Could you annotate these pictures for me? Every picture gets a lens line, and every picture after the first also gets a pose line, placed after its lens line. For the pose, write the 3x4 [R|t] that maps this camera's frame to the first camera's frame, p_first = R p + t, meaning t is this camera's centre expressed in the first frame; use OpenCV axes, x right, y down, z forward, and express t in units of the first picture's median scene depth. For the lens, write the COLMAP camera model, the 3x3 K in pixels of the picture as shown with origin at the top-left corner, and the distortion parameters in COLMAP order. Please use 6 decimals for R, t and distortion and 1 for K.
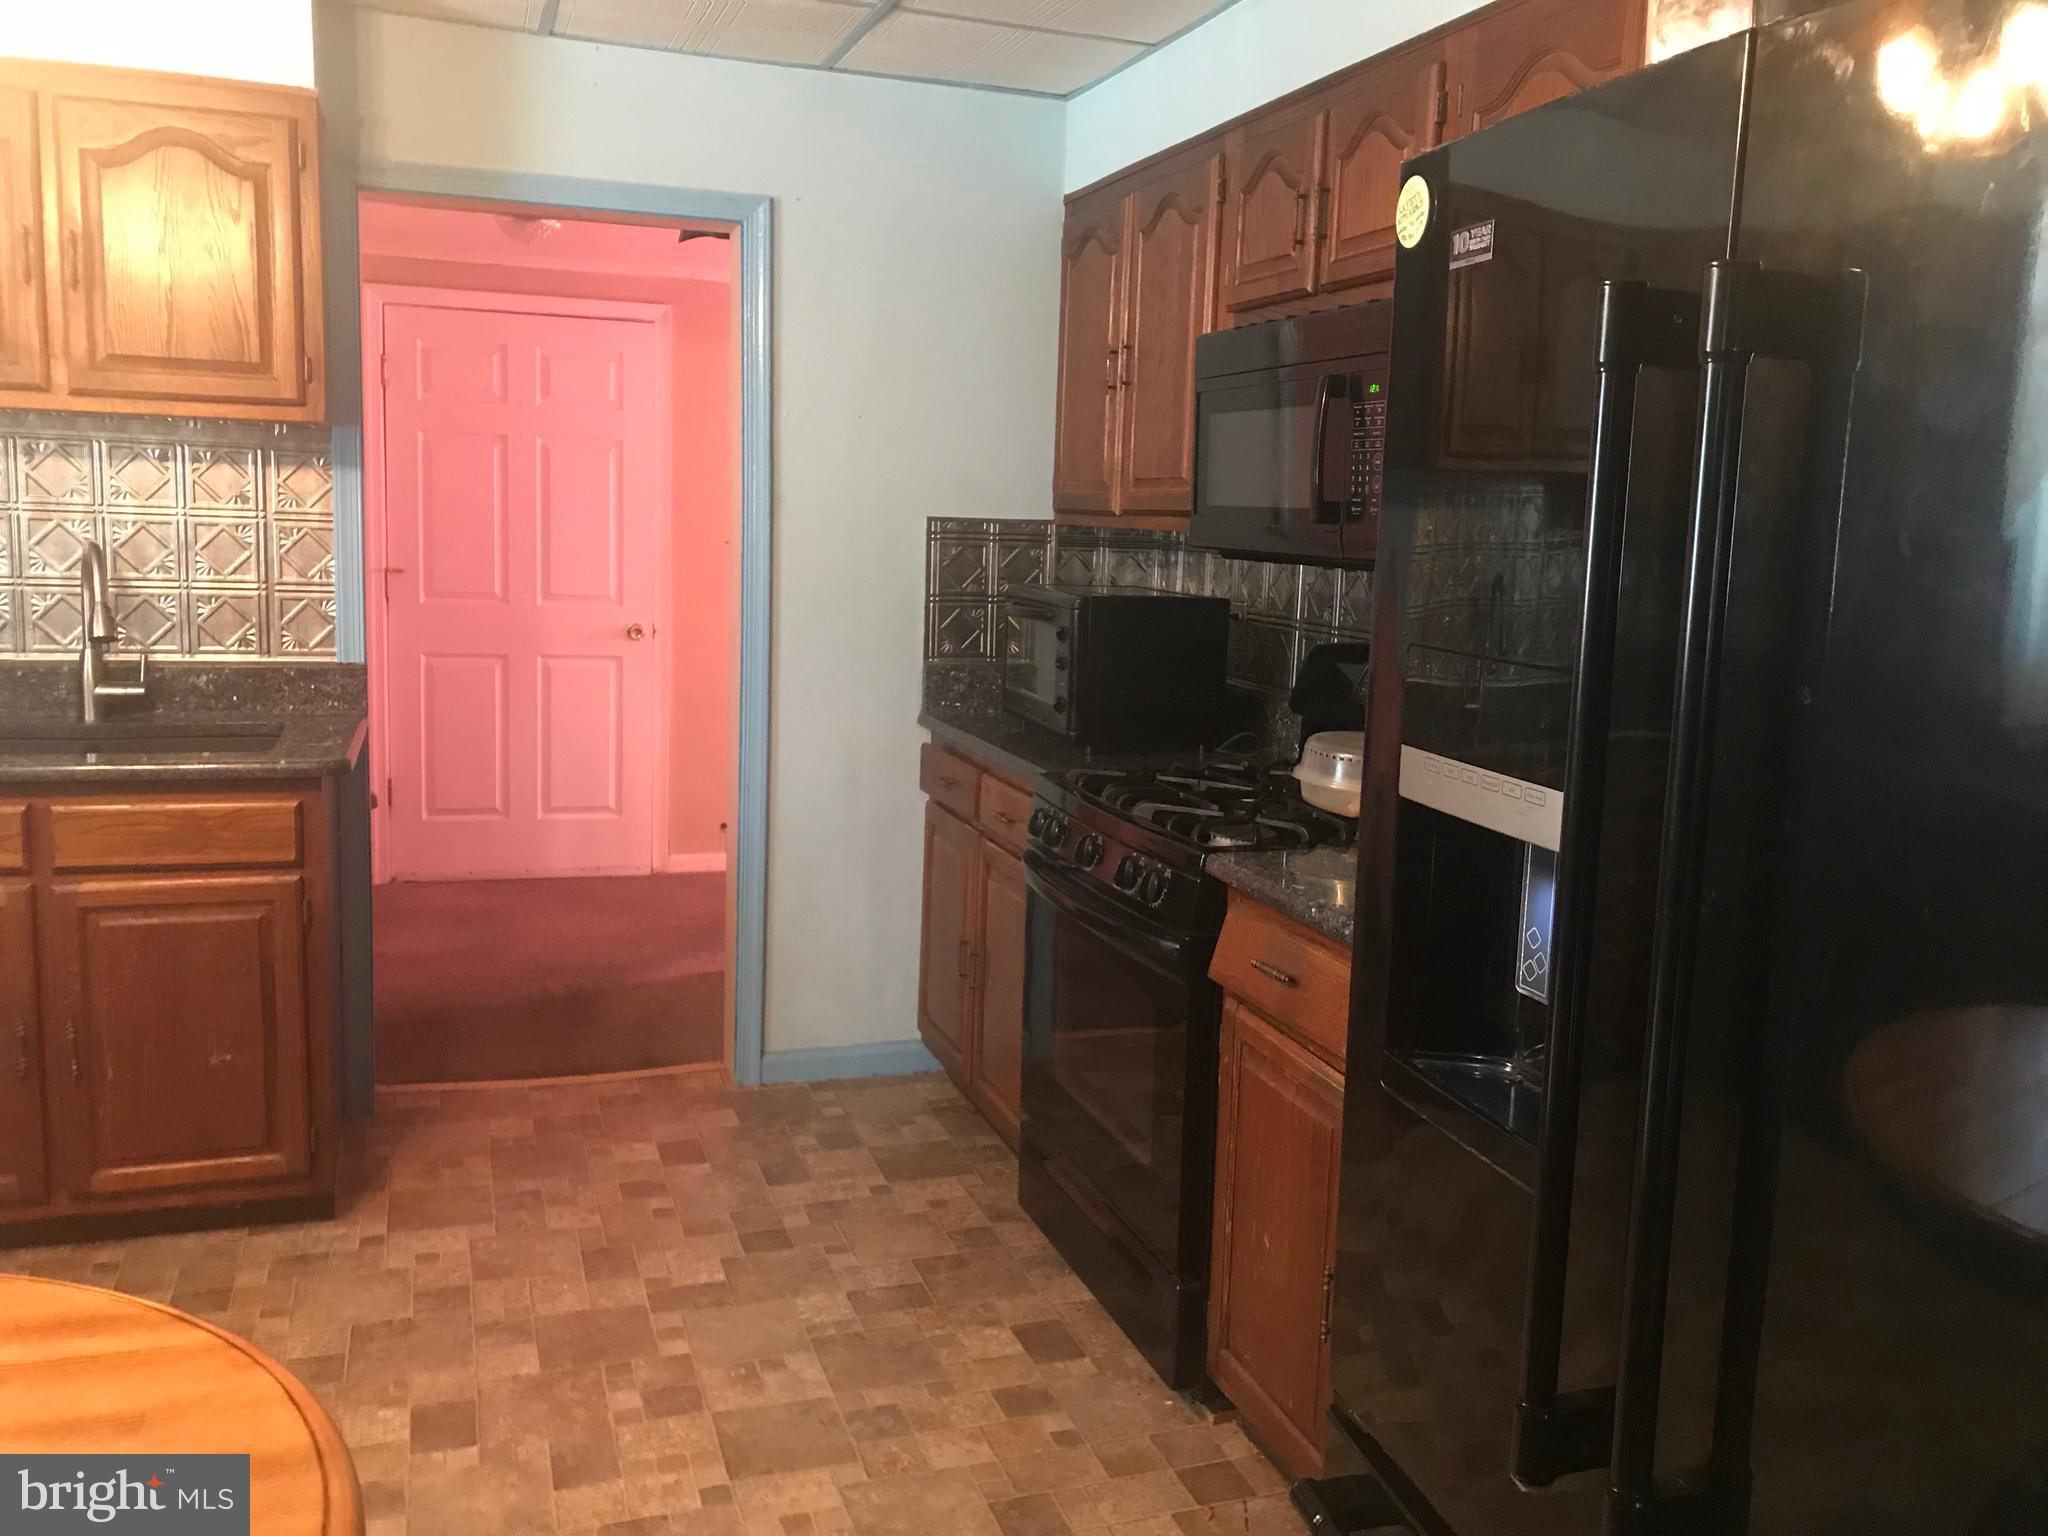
lens RADIAL K [[1658.1, 0, 1027.6], [0, 1658.1, 747.5], [0, 0, 1]] dist [0.013977, -0.011134]
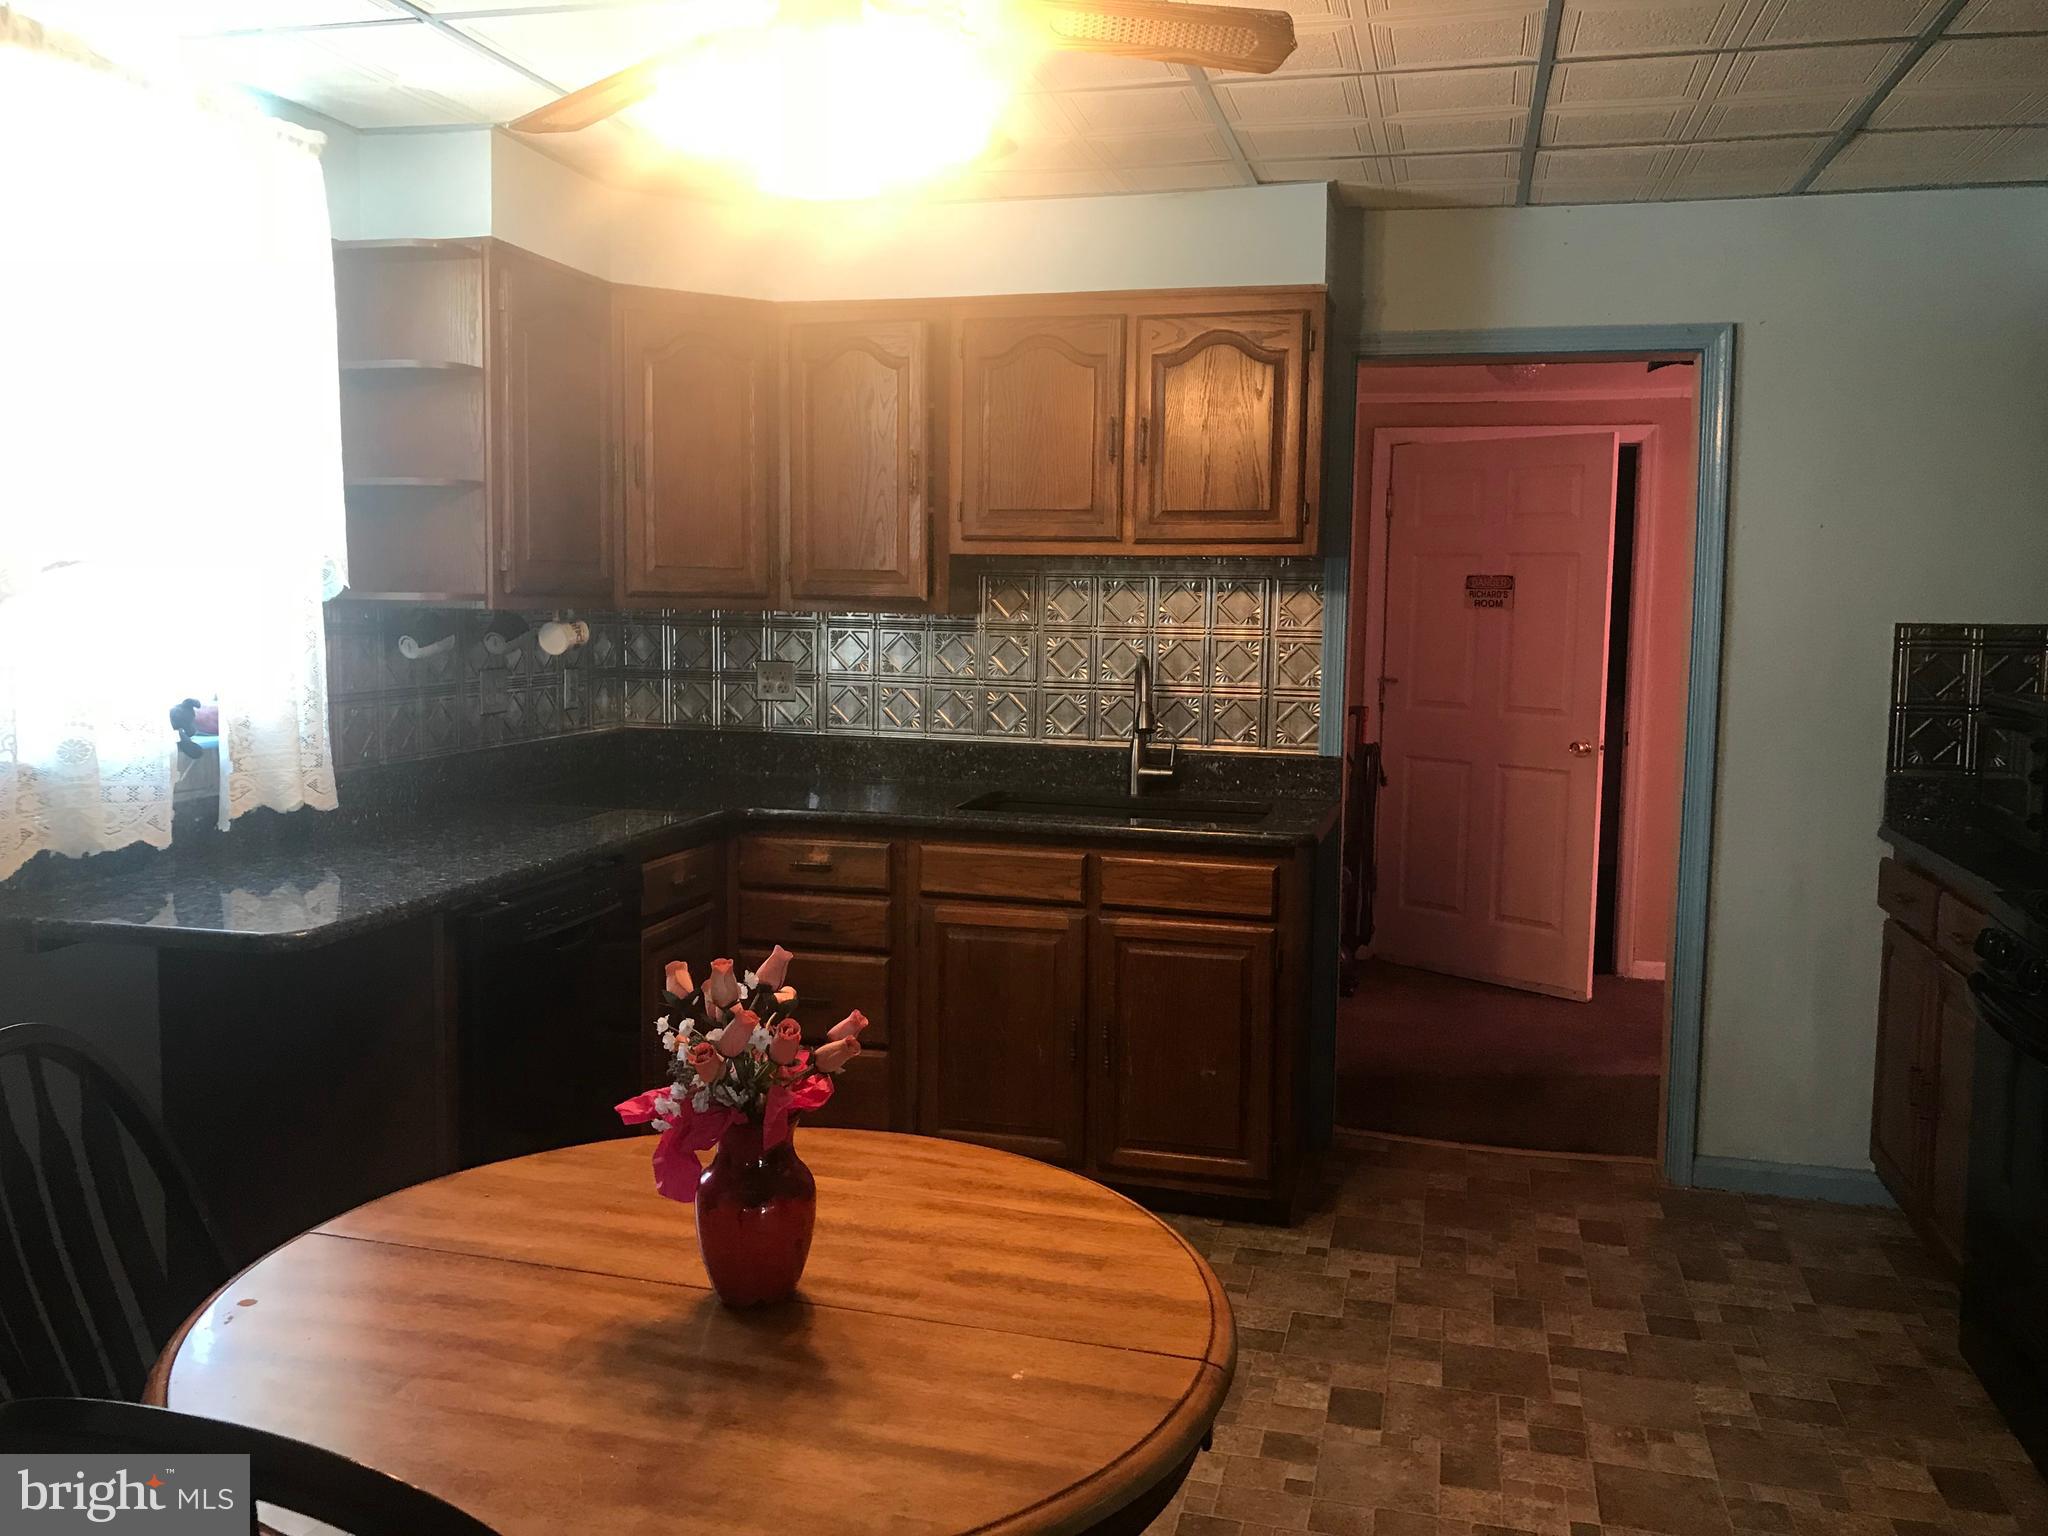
lens RADIAL K [[1658.1, 0, 1027.6], [0, 1658.1, 747.5], [0, 0, 1]] dist [0.013977, -0.011134]
pose [[0.827848, 0.024080, -0.560435, 0.080992], [-0.062051, 0.996878, -0.048825, 0.014786], [0.557509, 0.075195, 0.826758, -0.101016]]
